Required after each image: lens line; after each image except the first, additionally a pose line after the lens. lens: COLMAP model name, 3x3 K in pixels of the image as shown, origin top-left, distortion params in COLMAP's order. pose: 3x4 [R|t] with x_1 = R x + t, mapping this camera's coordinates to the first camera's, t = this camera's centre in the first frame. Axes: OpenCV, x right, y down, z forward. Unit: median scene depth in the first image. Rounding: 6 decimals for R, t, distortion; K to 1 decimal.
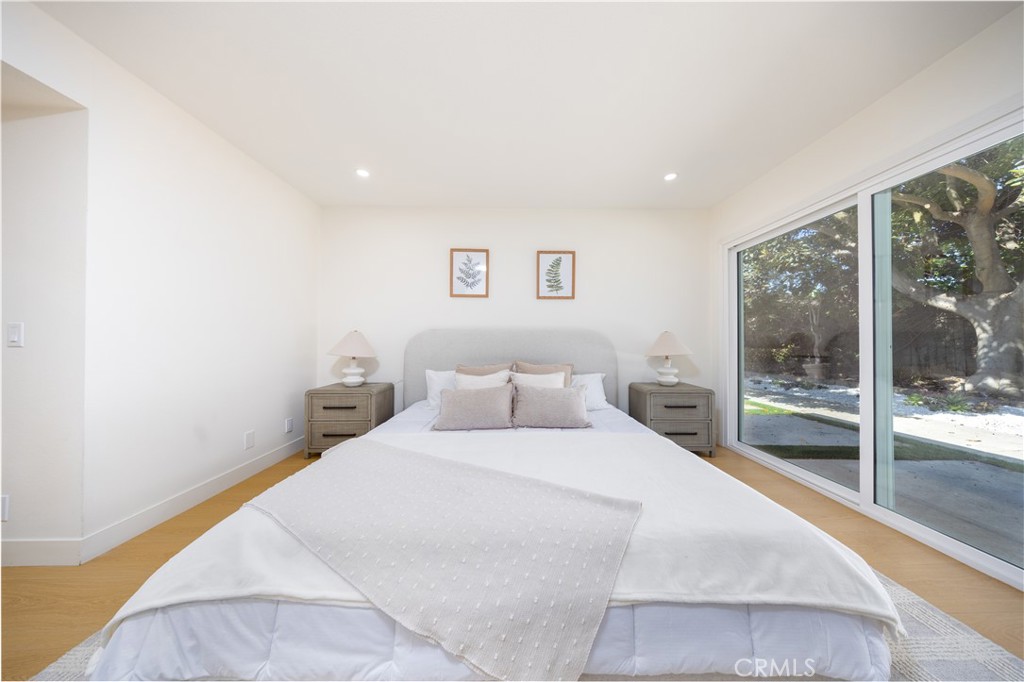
lens RADIAL K [[295.2, 0, 513.4], [0, 295.2, 342.0], [0, 0, 1]] dist [-0.000523, -0.000047]
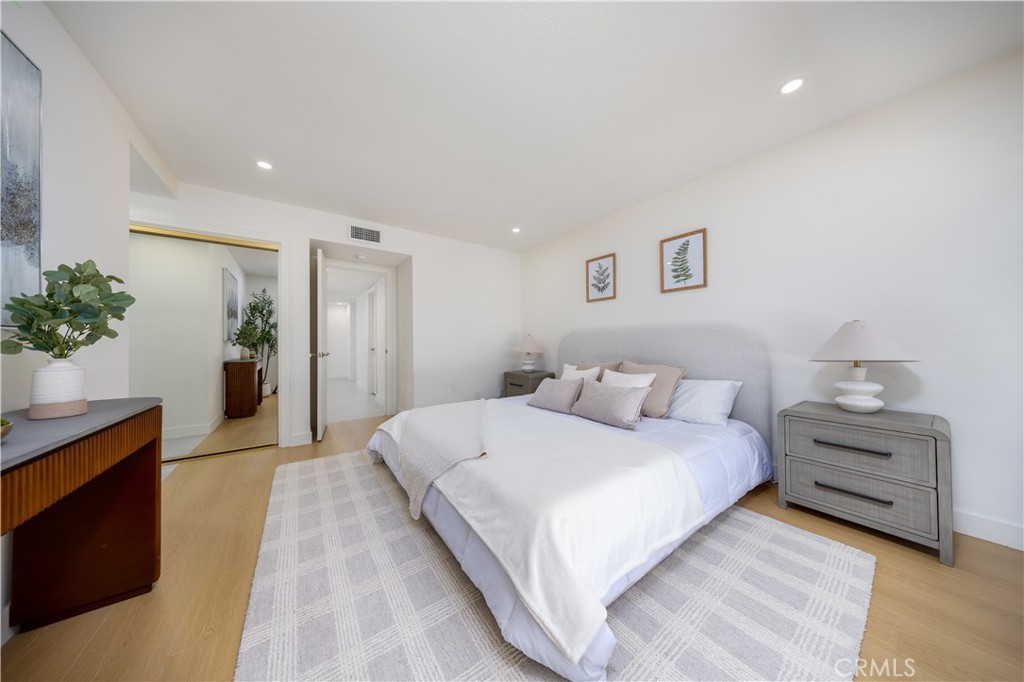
lens RADIAL K [[295.2, 0, 510.7], [0, 295.2, 341.9], [0, 0, 1]] dist [-0.000523, -0.000047]
pose [[0.567353, -0.009537, -0.823419, 0.569032], [0.017852, 0.999840, 0.000720, -0.003687], [0.823281, -0.015108, 0.567433, 0.092431]]
